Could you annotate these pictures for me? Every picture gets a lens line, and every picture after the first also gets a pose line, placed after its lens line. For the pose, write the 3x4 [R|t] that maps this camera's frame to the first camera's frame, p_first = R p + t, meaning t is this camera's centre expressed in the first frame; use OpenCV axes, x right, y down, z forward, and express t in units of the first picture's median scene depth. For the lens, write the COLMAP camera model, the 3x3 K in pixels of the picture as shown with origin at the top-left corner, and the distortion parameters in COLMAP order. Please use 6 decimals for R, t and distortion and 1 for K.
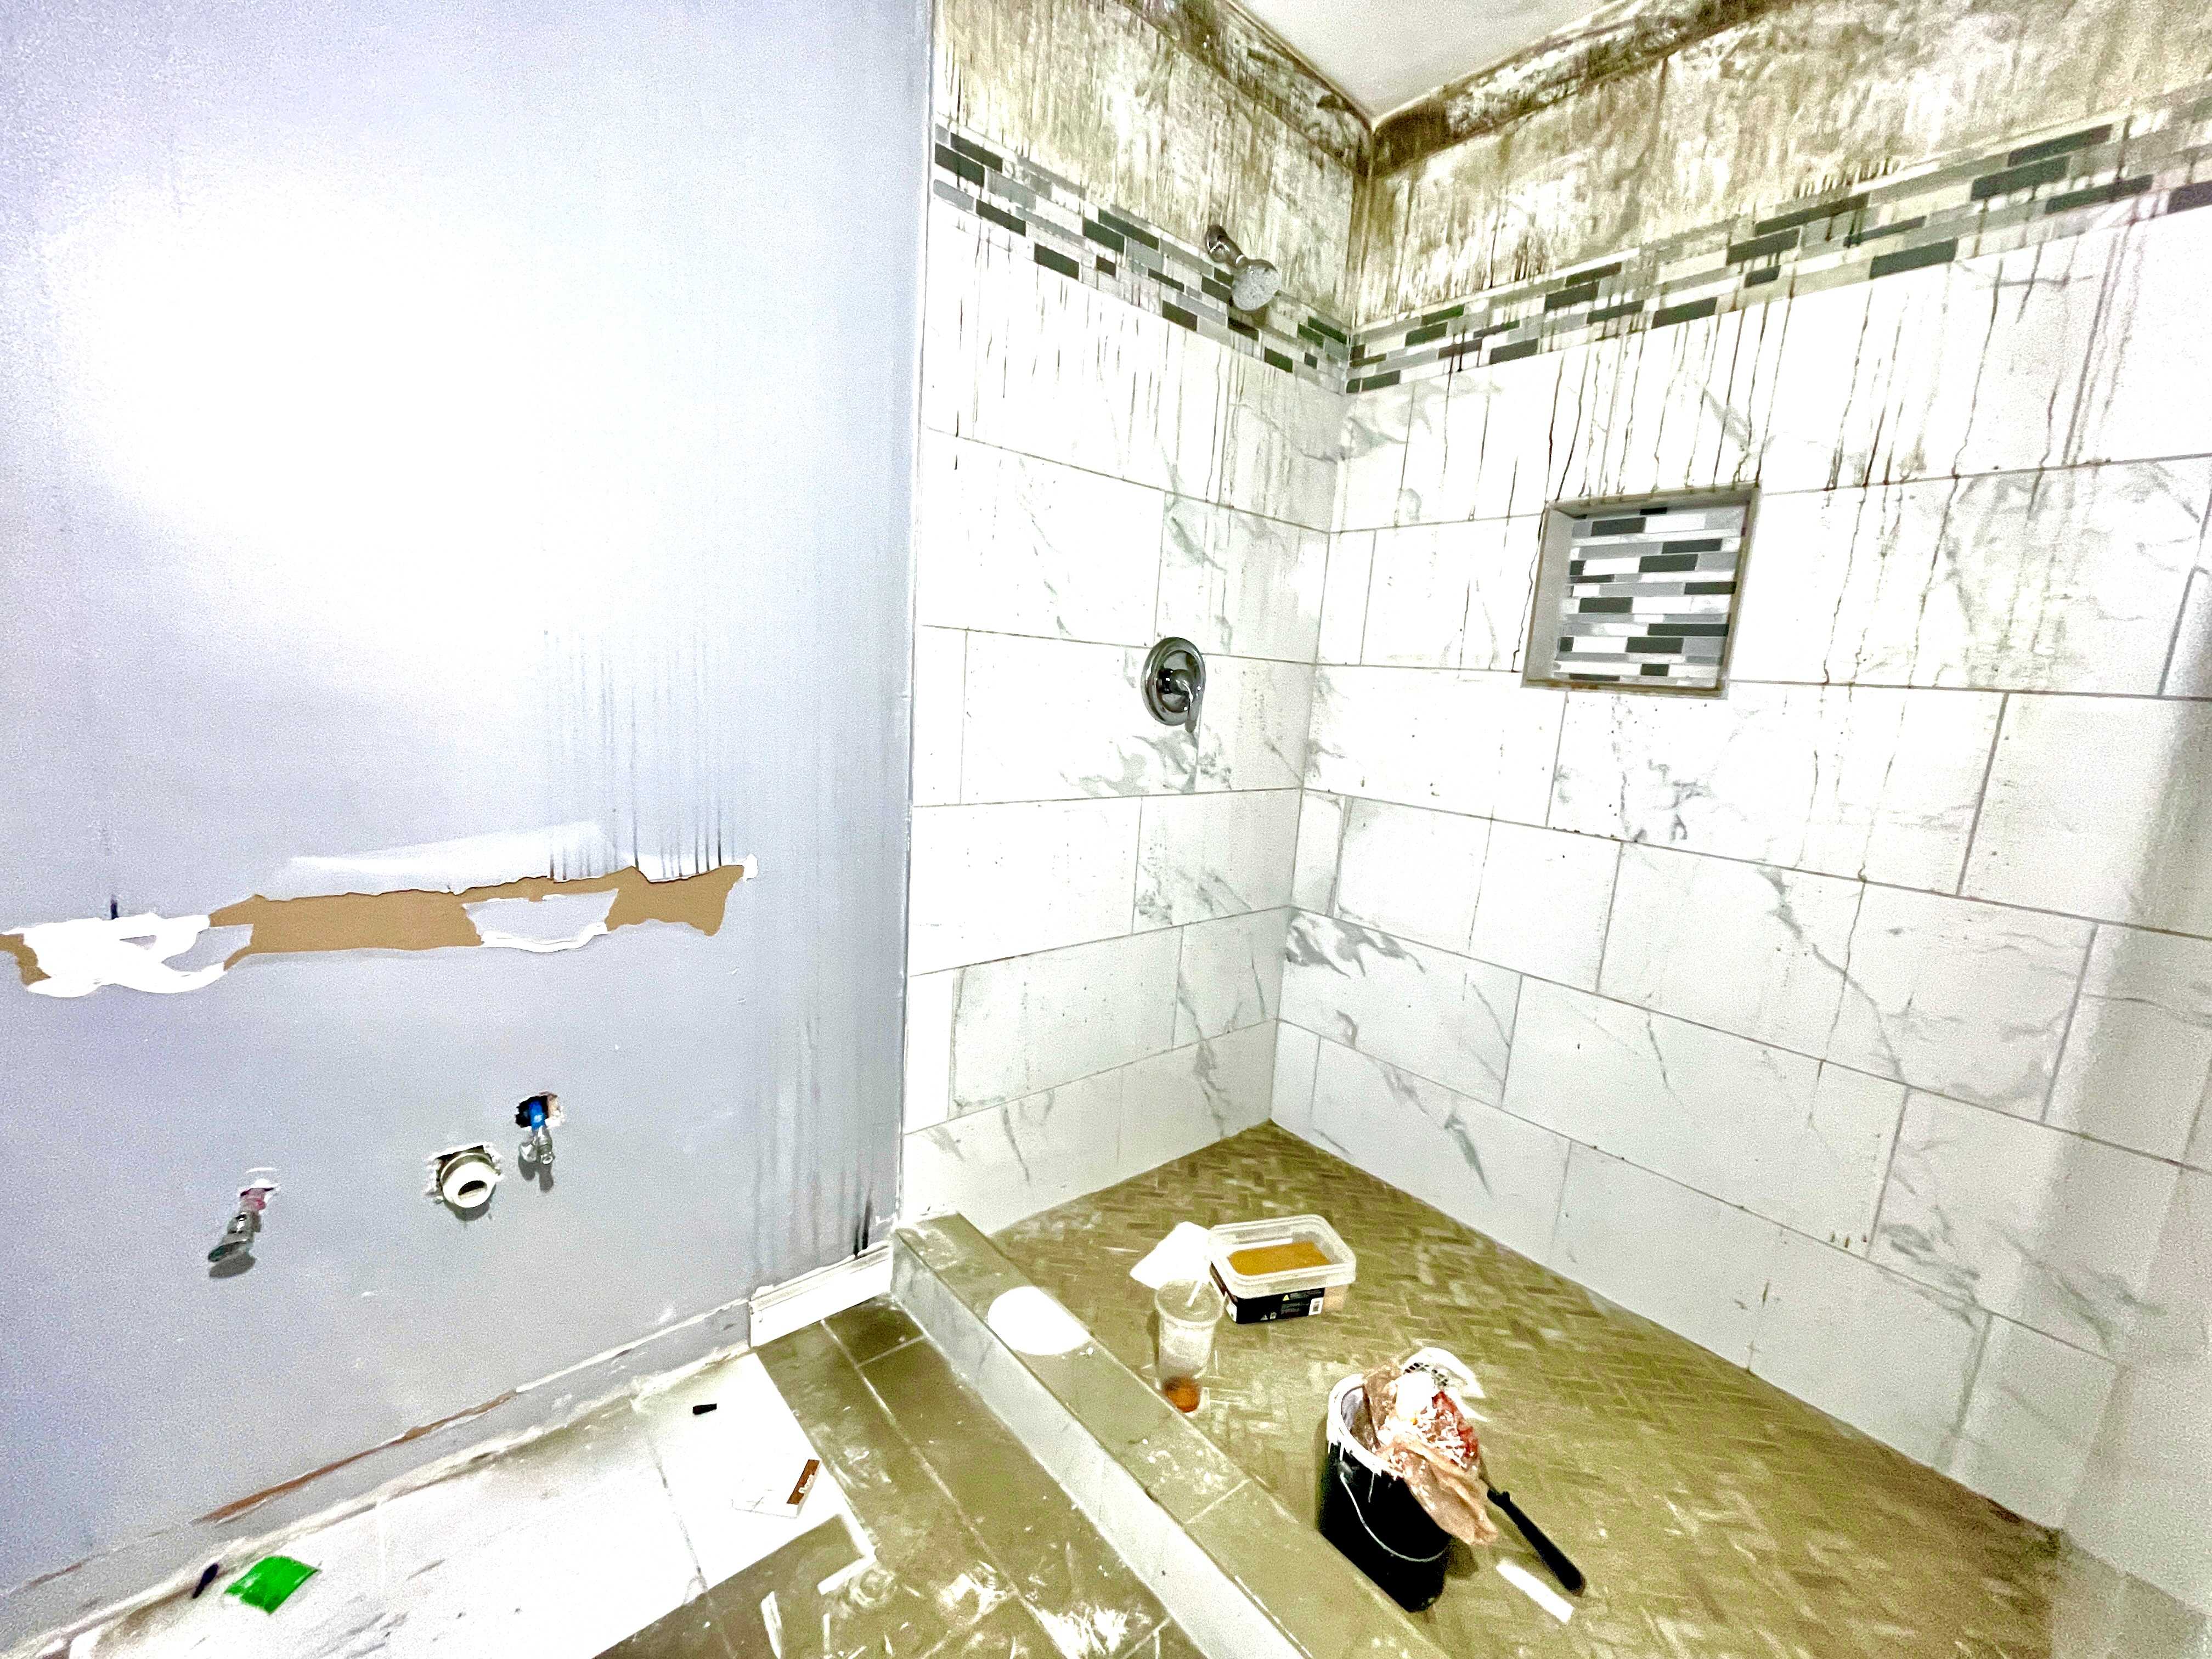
lens RADIAL K [[887.1, 0, 1104.3], [0, 887.1, 832.5], [0, 0, 1]] dist [-0.004011, 0.000324]
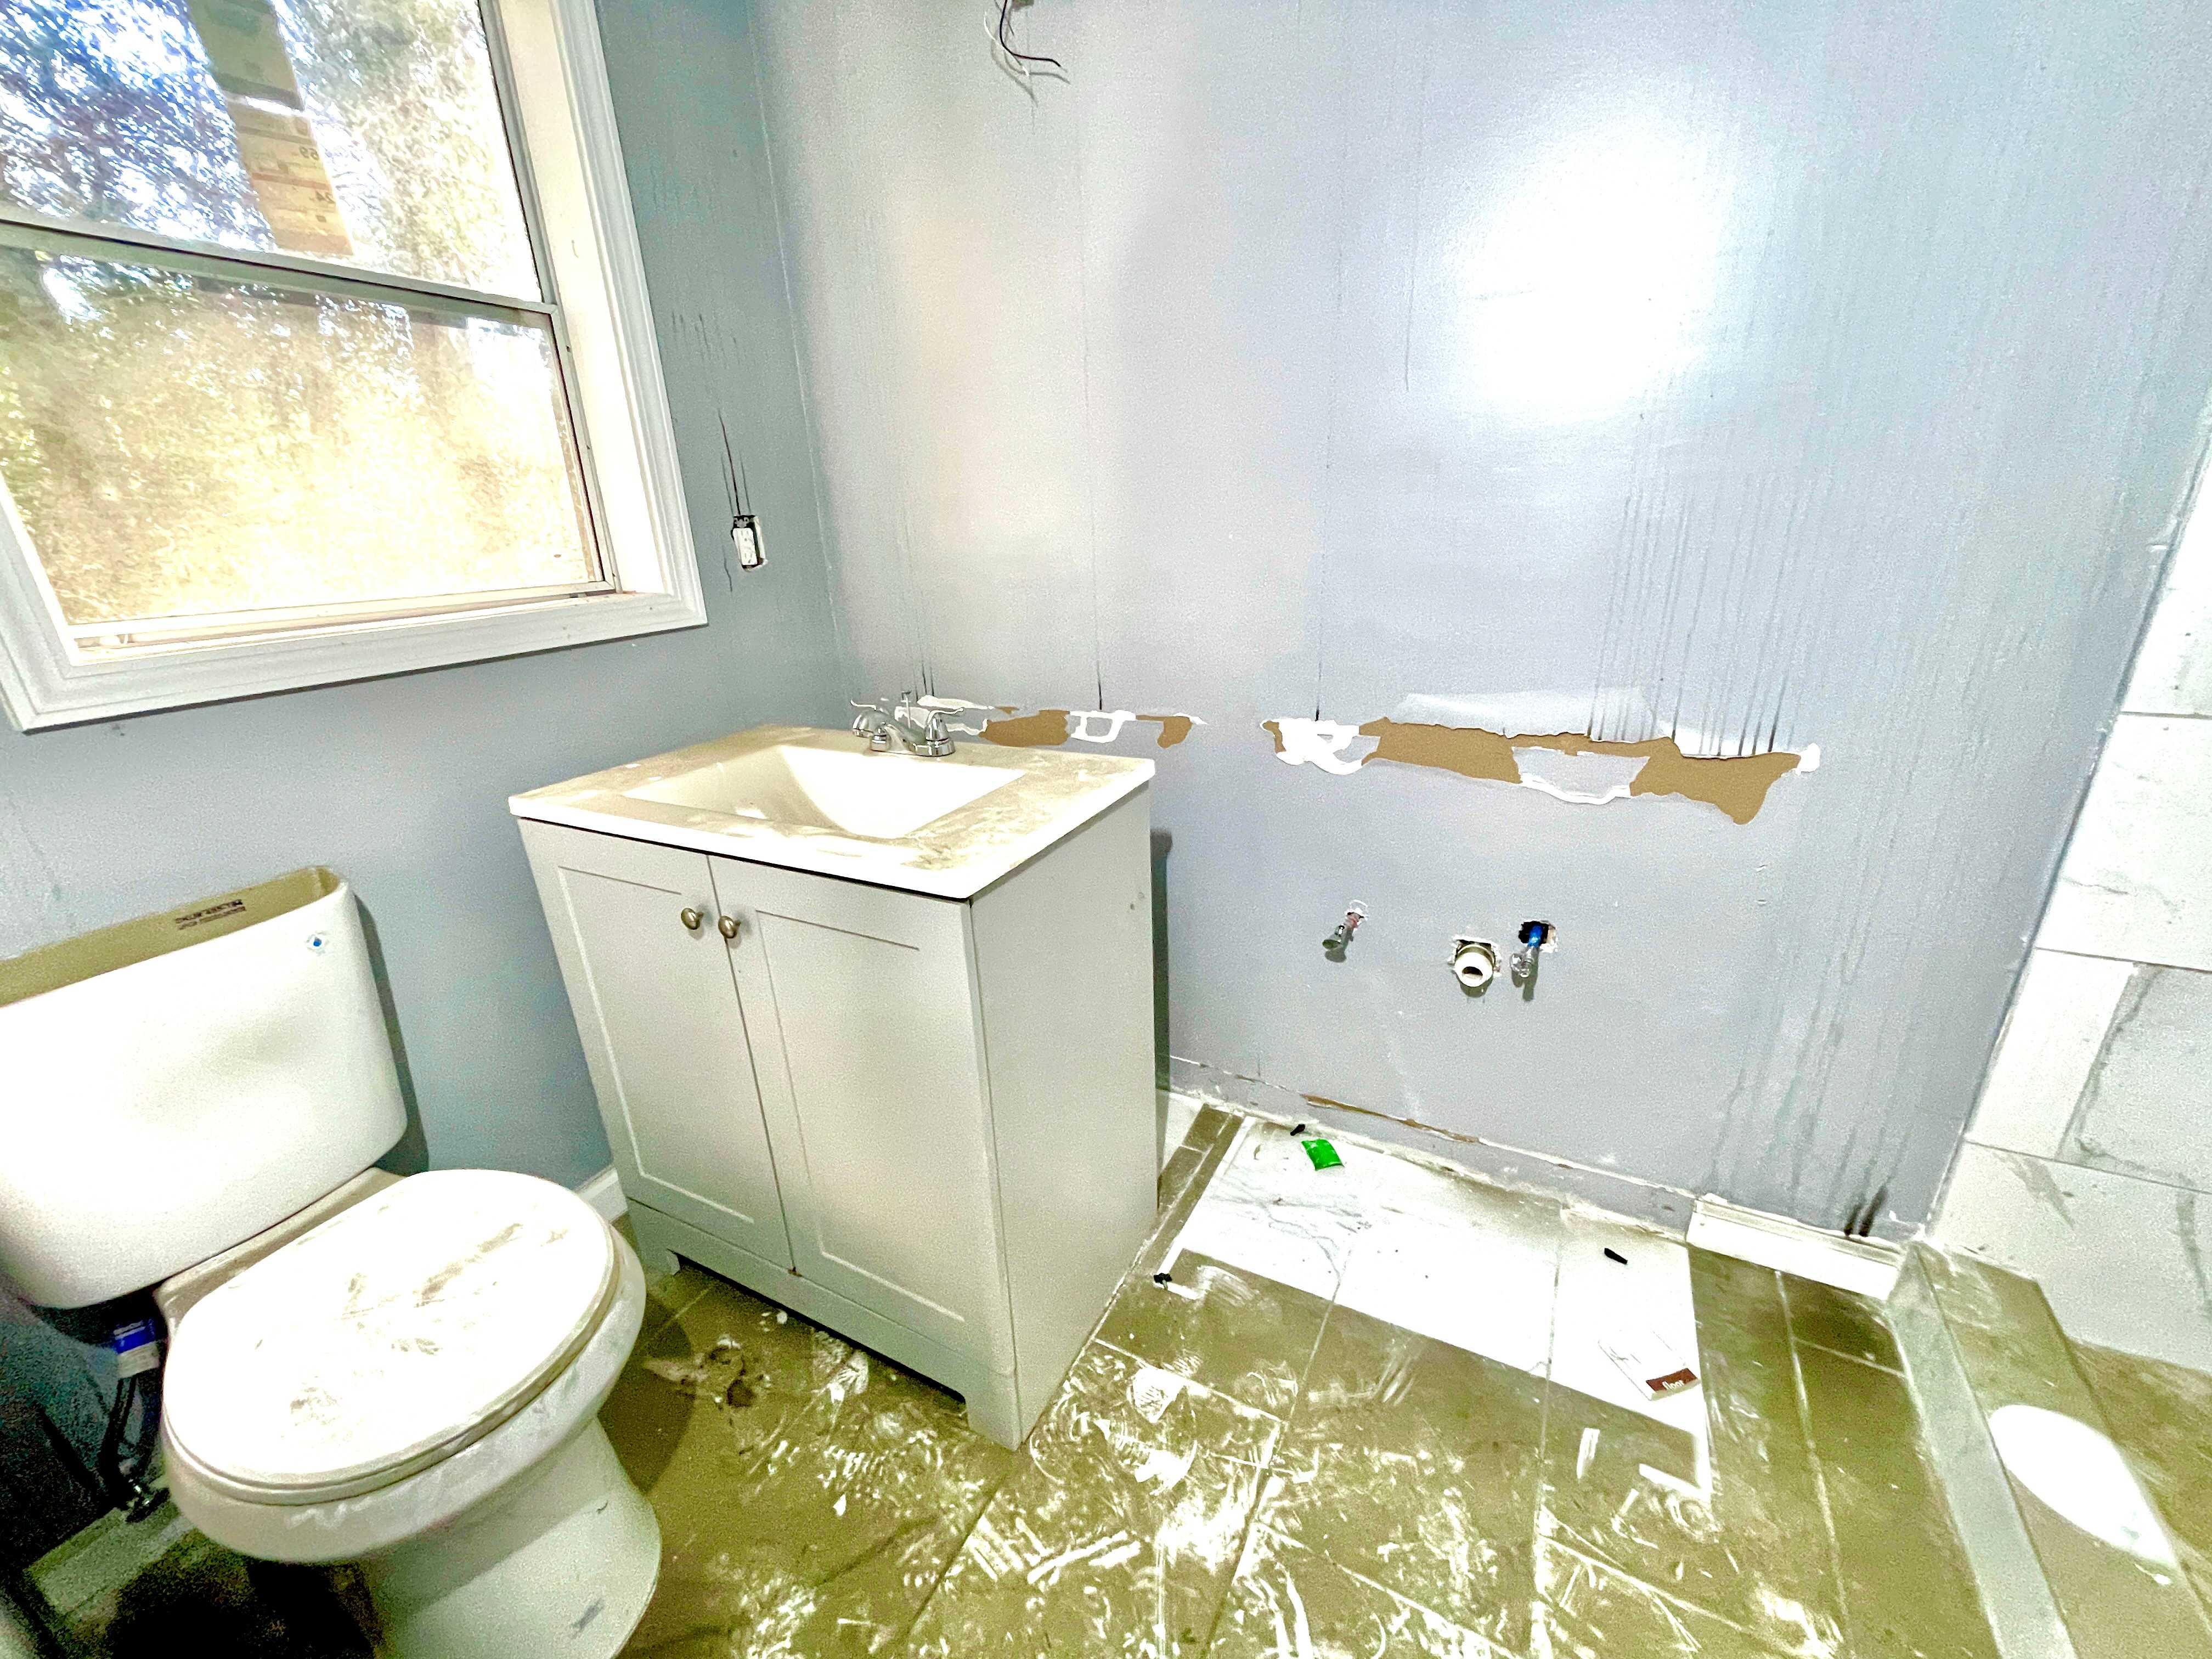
lens RADIAL K [[887.1, 0, 1105.0], [0, 887.1, 831.8], [0, 0, 1]] dist [-0.004011, 0.000324]
pose [[0.365521, 0.245694, -0.897791, 0.161933], [-0.095789, 0.969342, 0.226276, -0.024189], [0.925861, 0.003290, 0.377850, 0.034347]]
